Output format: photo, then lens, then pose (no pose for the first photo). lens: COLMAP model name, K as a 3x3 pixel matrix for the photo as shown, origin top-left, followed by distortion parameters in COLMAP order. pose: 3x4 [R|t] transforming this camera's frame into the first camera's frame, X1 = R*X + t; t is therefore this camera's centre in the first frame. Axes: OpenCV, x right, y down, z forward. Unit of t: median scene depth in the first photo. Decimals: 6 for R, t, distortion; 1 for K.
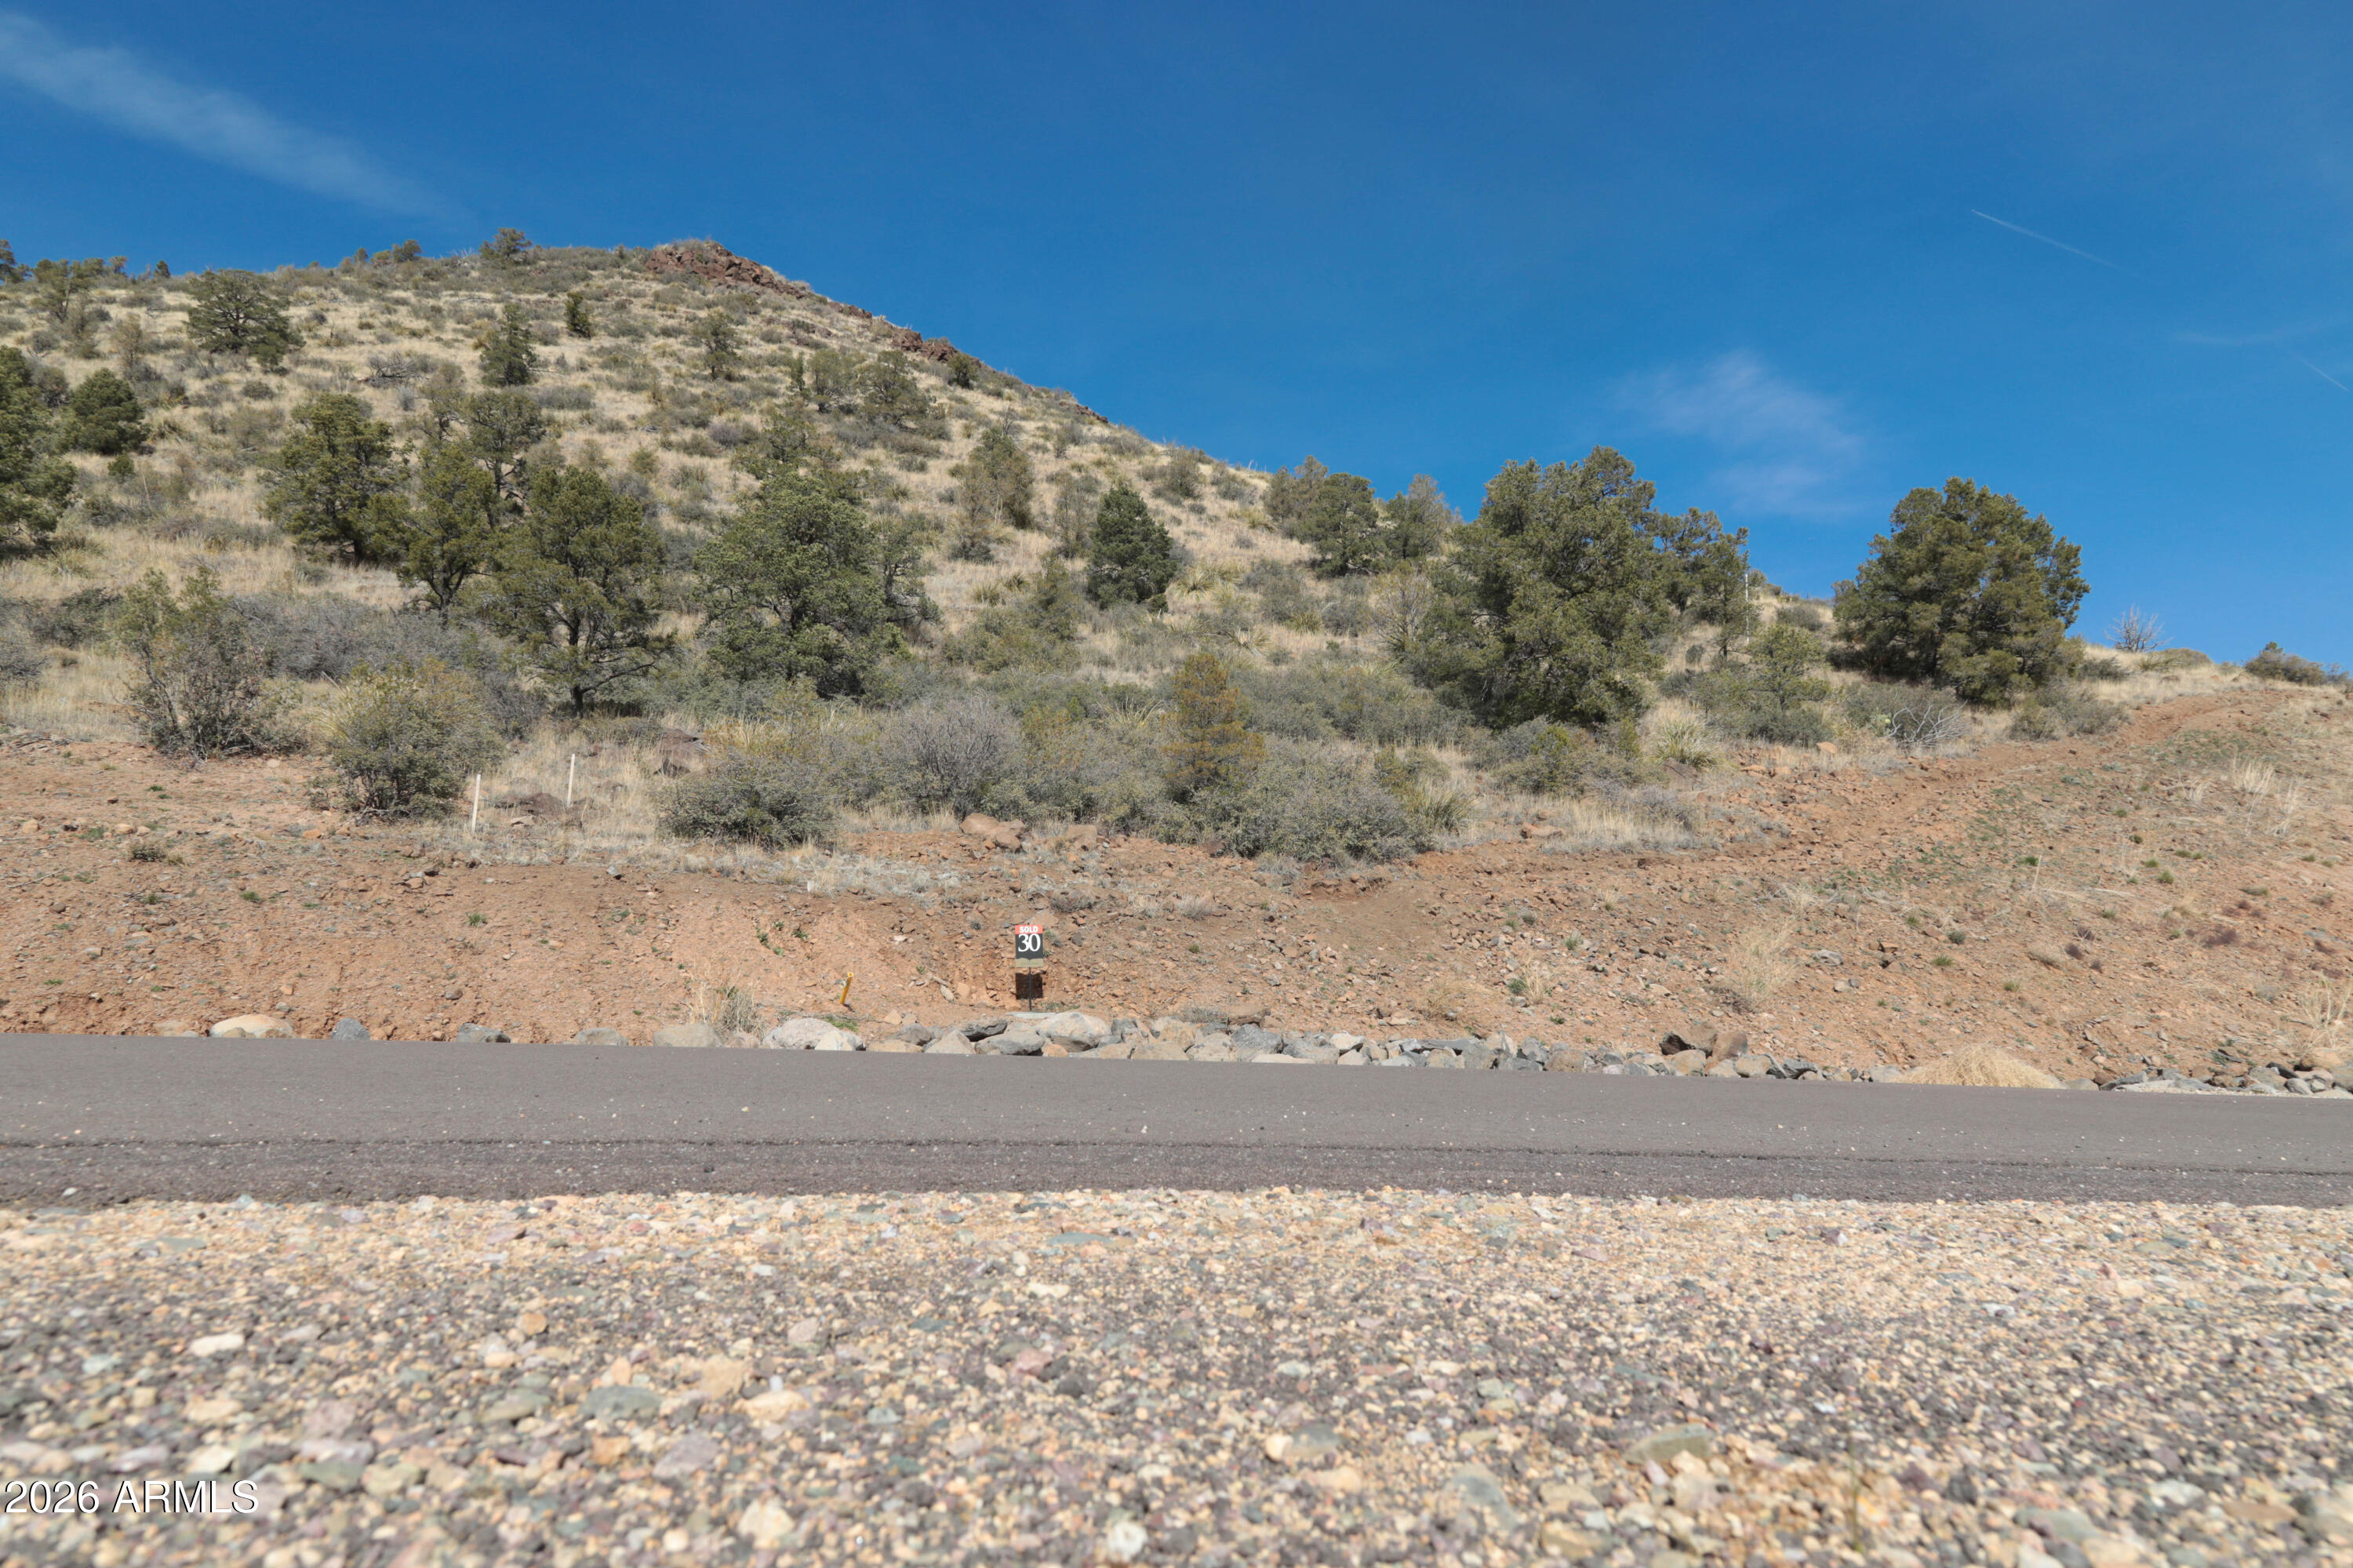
lens RADIAL K [[1542.2, 0, 1176.9], [0, 1542.2, 777.5], [0, 0, 1]] dist [0.084283, -0.029424]
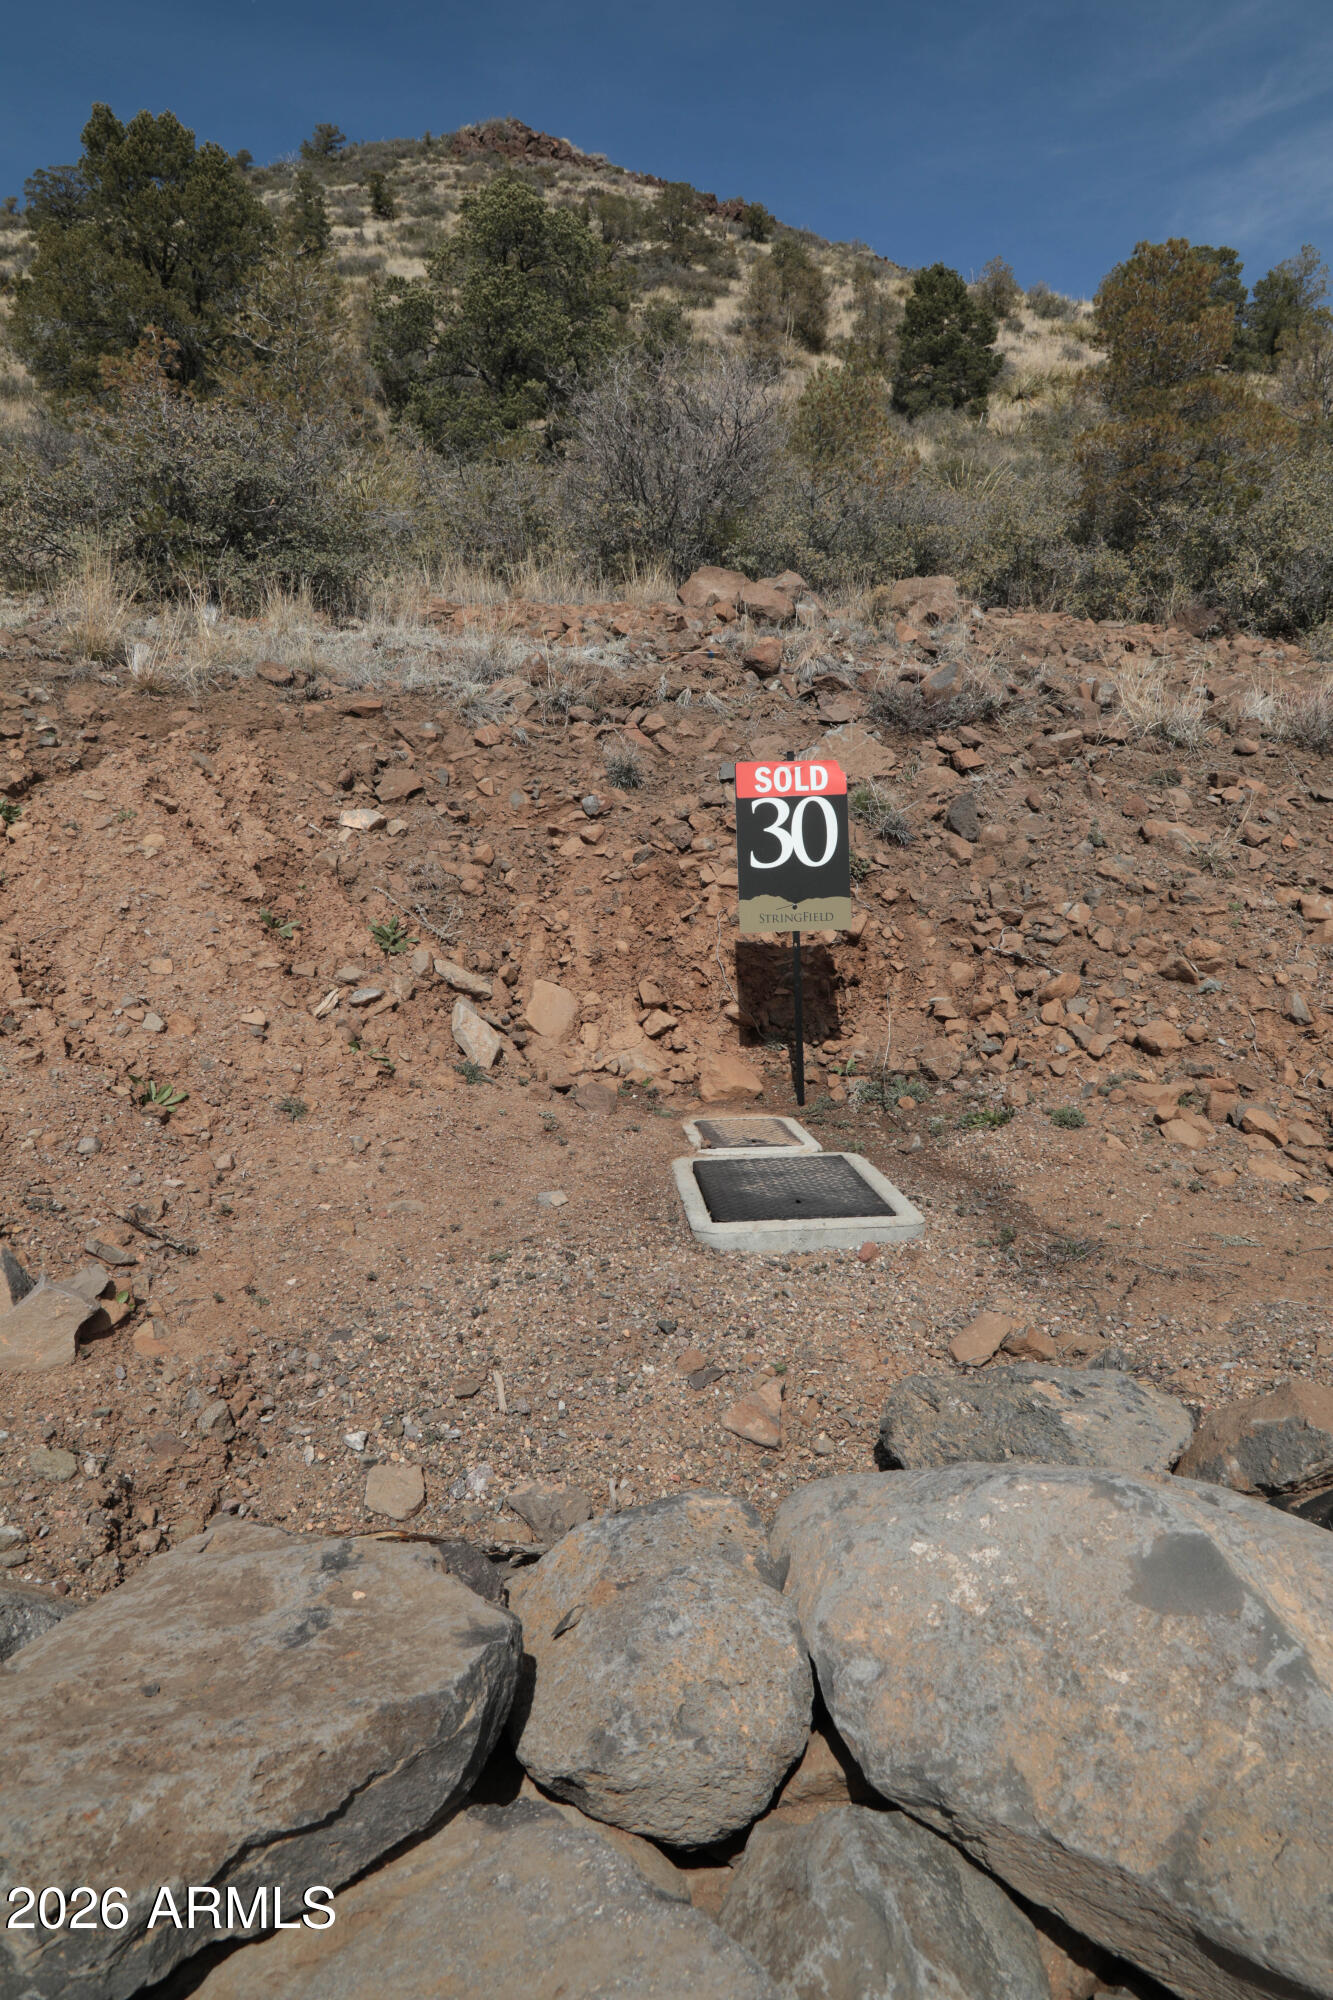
lens RADIAL K [[1310.8, 0, 704.6], [0, 1310.8, 1006.0], [0, 0, 1]] dist [0.084283, -0.029424]
pose [[0.982513, 0.016151, -0.185493, -0.014947], [0.029387, 0.970293, 0.240141, 0.017710], [0.183861, -0.241393, 0.952851, 0.168867]]
